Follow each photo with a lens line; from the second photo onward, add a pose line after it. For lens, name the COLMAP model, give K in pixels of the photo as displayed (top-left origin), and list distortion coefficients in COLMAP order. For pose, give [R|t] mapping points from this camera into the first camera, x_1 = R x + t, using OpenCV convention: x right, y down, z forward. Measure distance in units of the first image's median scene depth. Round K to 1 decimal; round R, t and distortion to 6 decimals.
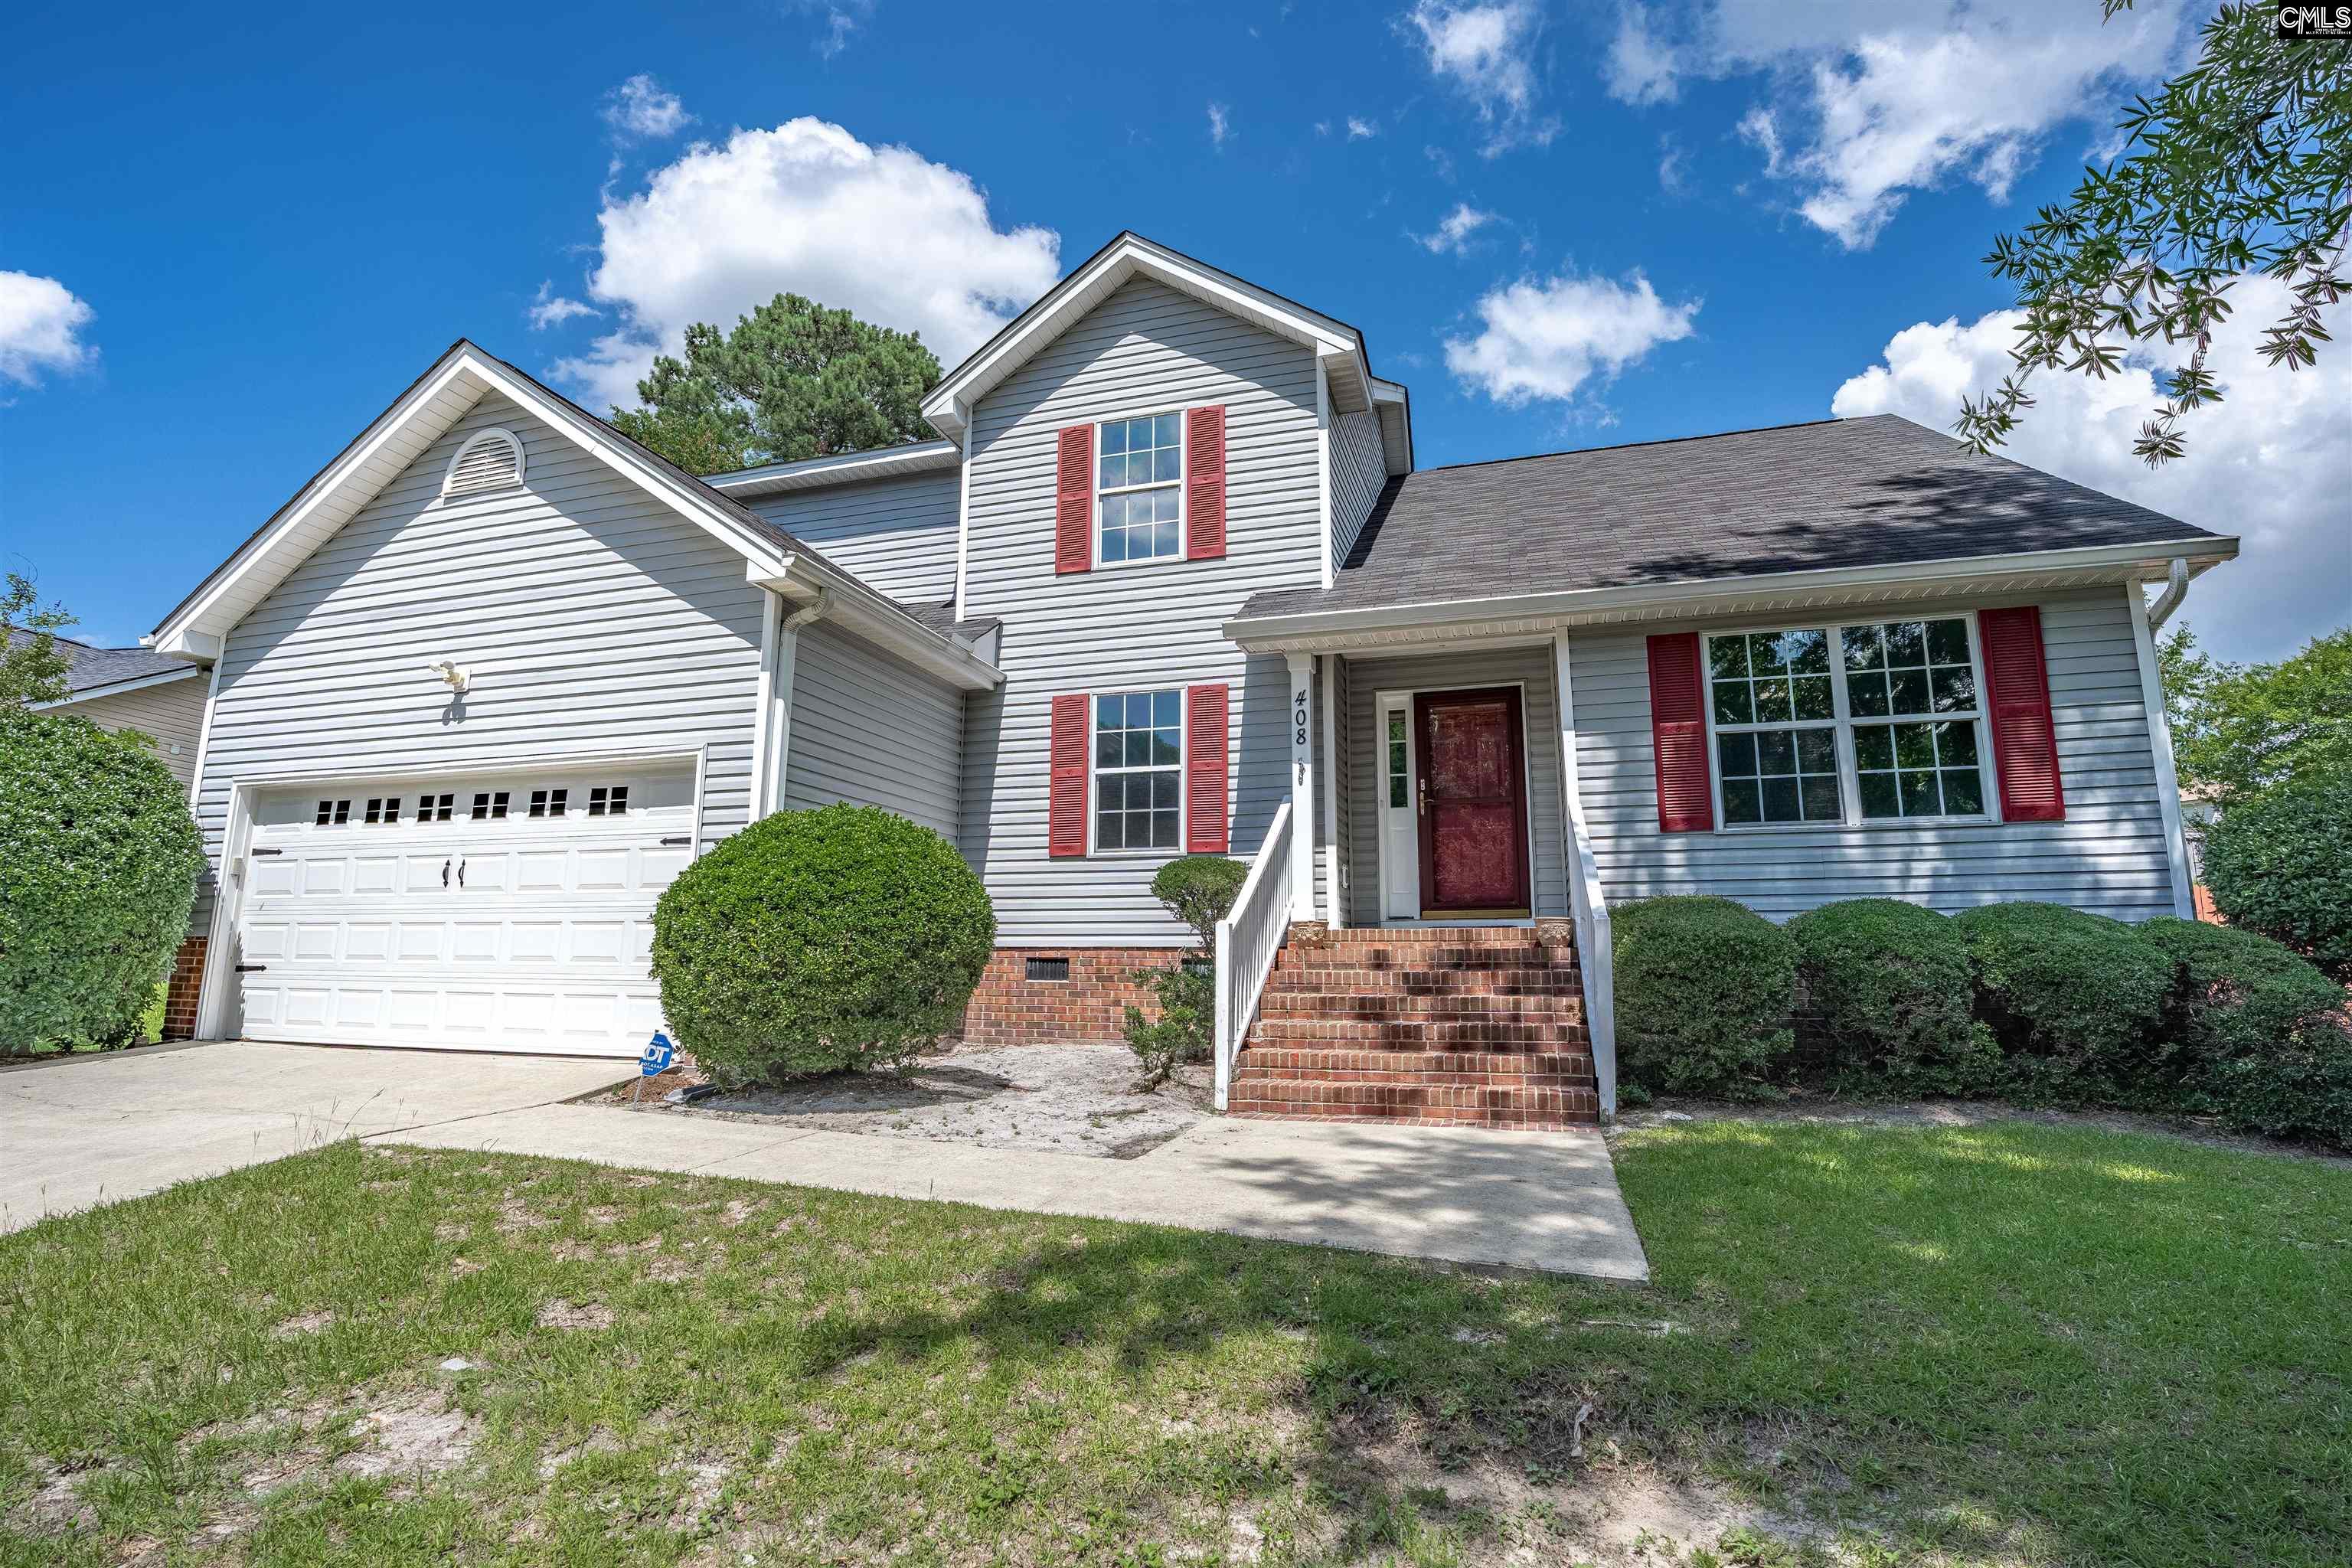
lens RADIAL K [[1063.3, 0, 1130.5], [0, 1063.3, 787.4], [0, 0, 1]] dist [-0.023655, 0.000904]
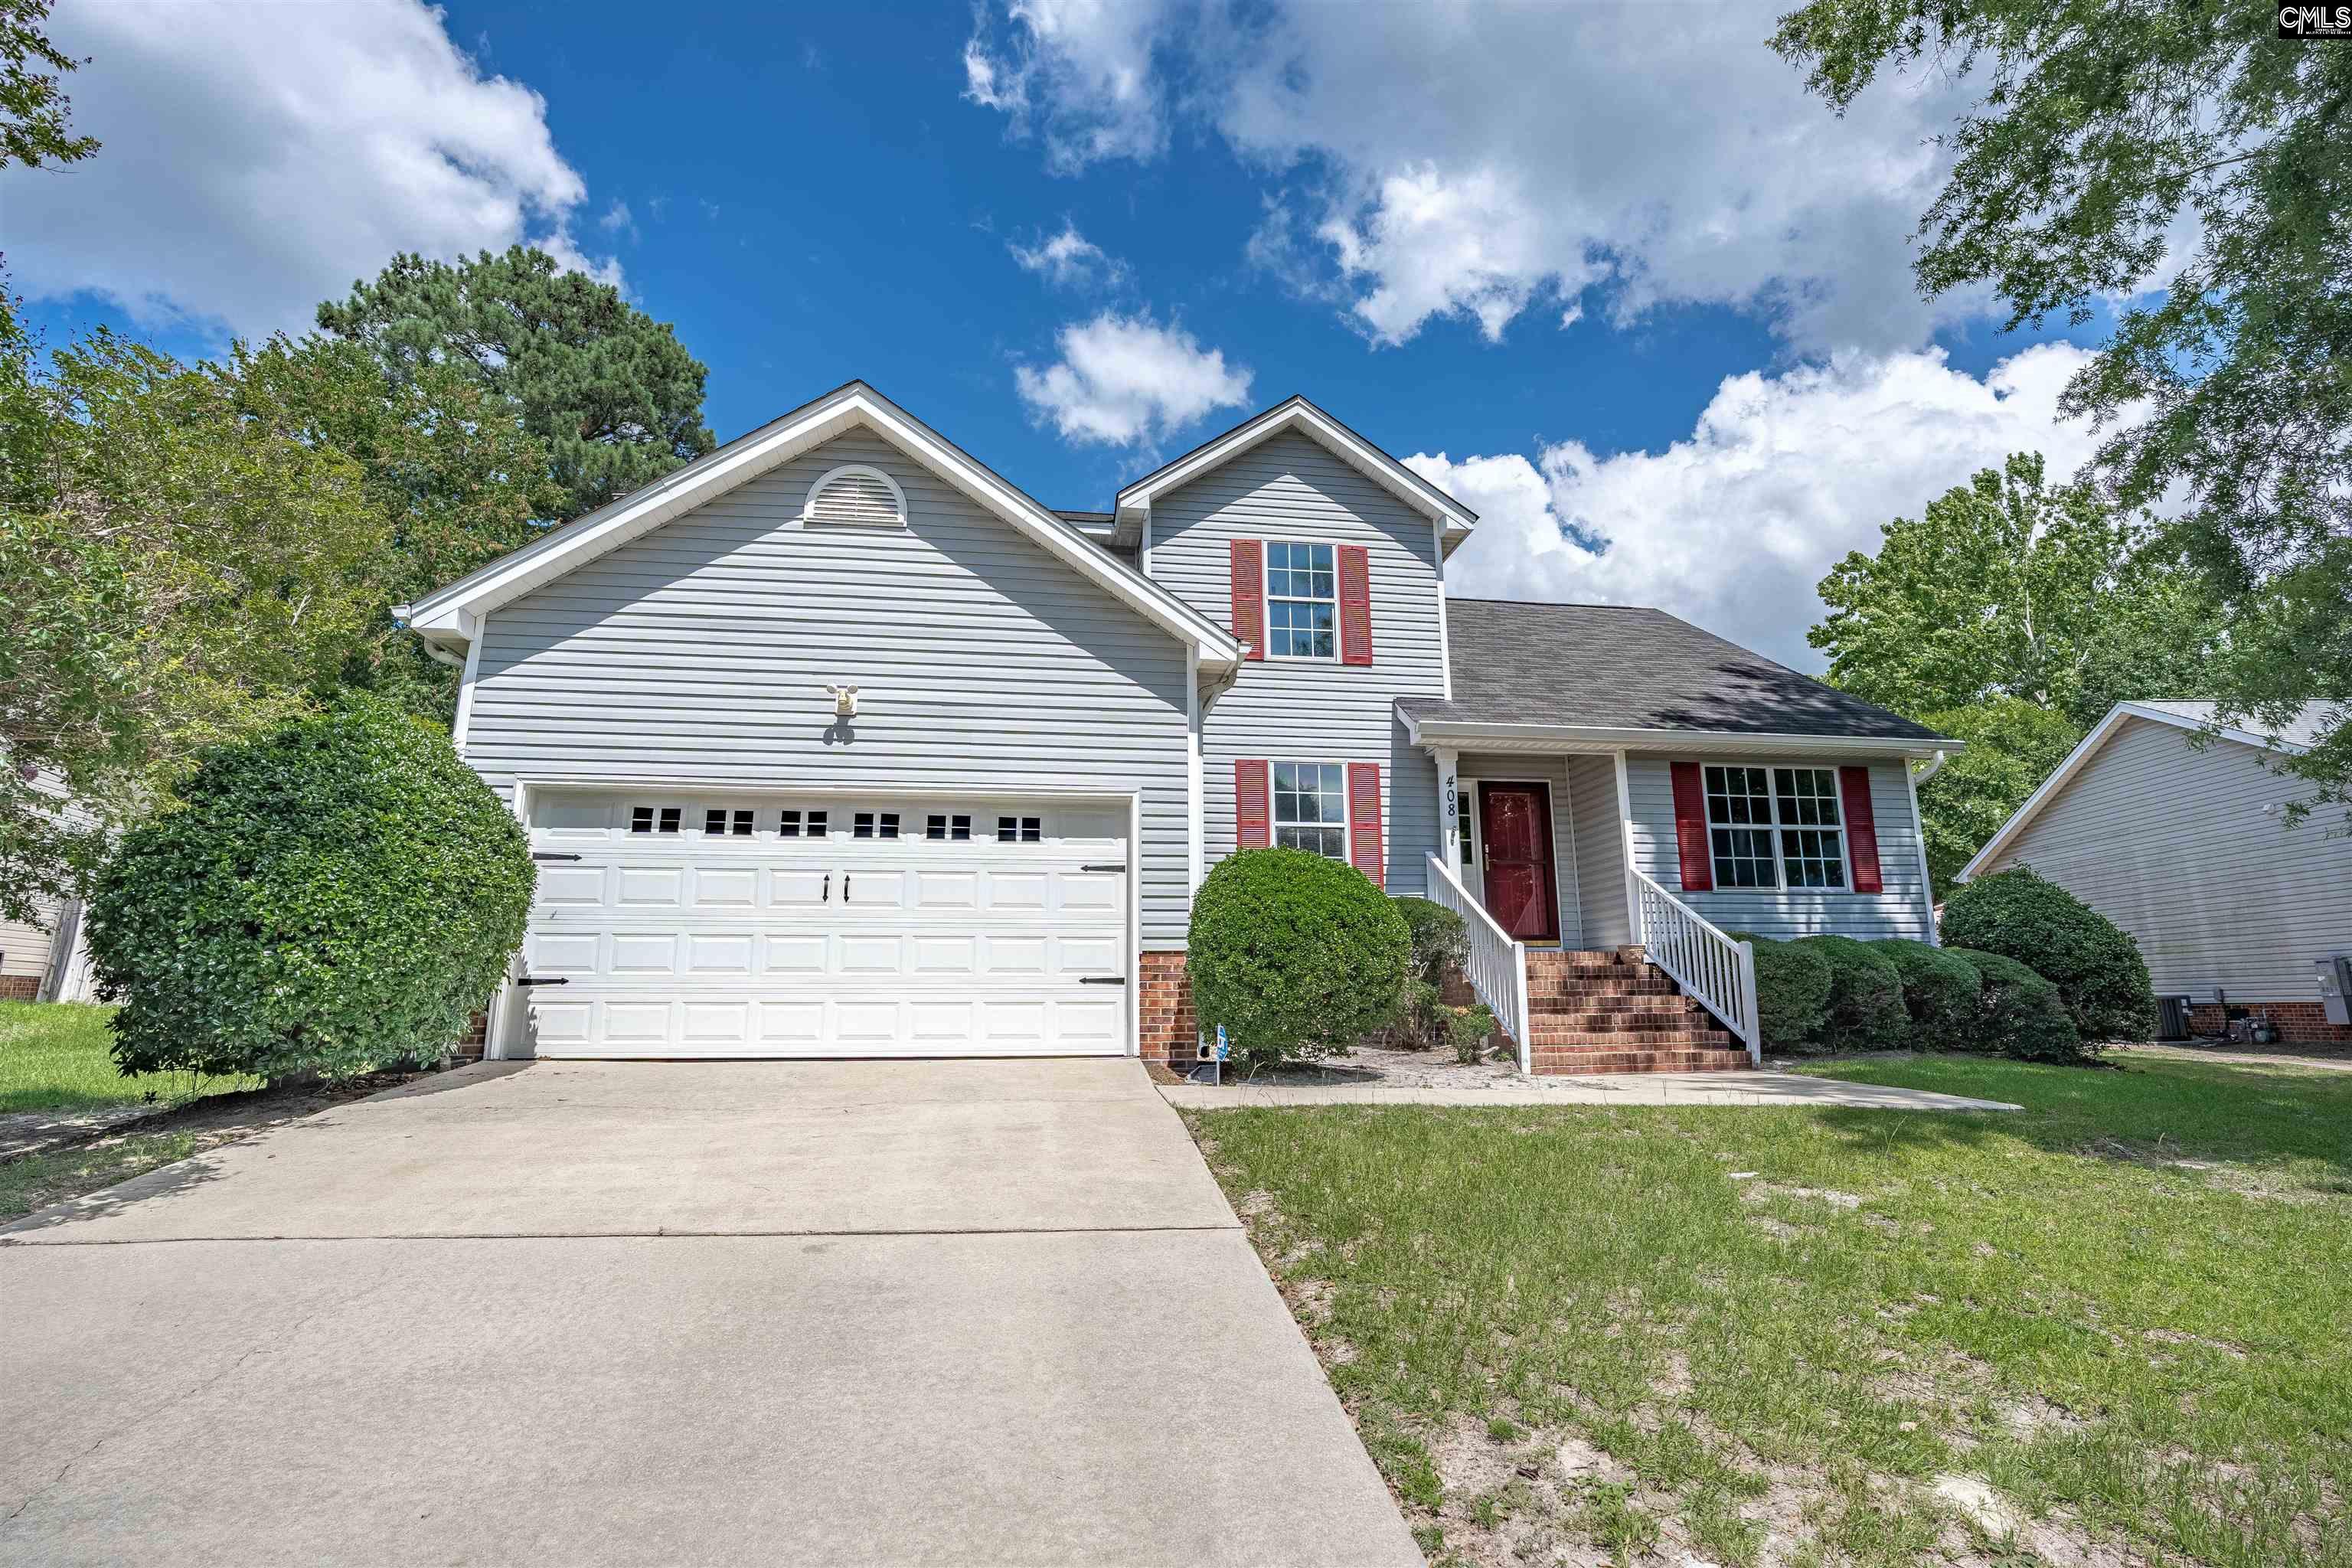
lens RADIAL K [[1063.3, 0, 1130.5], [0, 1063.3, 787.4], [0, 0, 1]] dist [-0.023655, 0.000904]
pose [[0.911489, 0.075614, 0.404314, -0.792927], [-0.061521, 0.996963, -0.047756, 0.014210], [-0.406697, 0.018656, 0.913372, -0.074656]]
